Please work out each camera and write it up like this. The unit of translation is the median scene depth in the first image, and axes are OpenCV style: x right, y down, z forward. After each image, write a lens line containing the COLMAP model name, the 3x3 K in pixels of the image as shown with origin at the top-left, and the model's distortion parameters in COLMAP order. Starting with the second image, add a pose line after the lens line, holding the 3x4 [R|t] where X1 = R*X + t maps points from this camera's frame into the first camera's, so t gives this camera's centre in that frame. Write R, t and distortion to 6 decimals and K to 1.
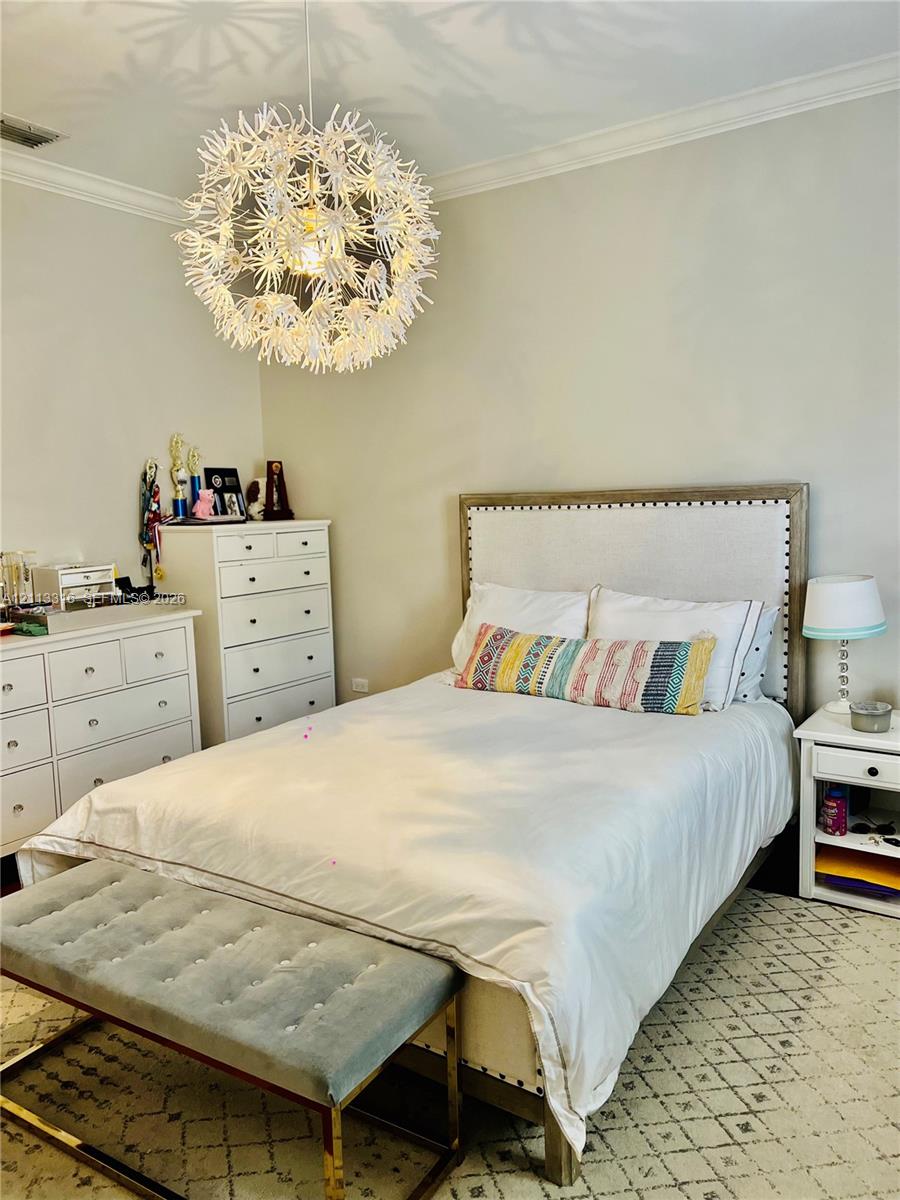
lens RADIAL K [[900.6, 0, 440.4], [0, 900.6, 598.3], [0, 0, 1]] dist [0.046263, -0.052270]
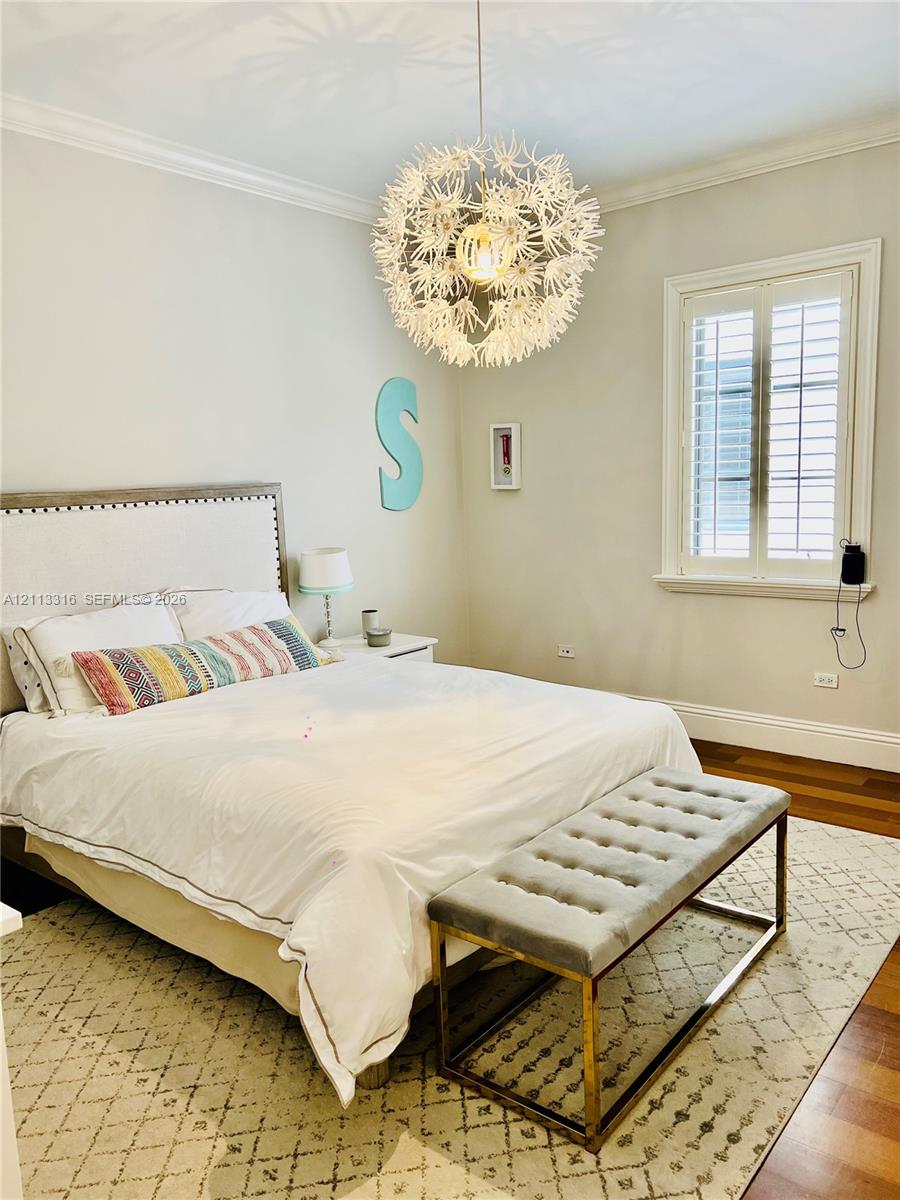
lens RADIAL K [[900.6, 0, 440.2], [0, 900.6, 602.1], [0, 0, 1]] dist [0.046263, -0.052270]
pose [[0.087232, -0.108059, 0.990310, -0.813648], [0.151715, 0.983944, 0.094000, -0.041381], [-0.984567, 0.142045, 0.102225, 0.608047]]
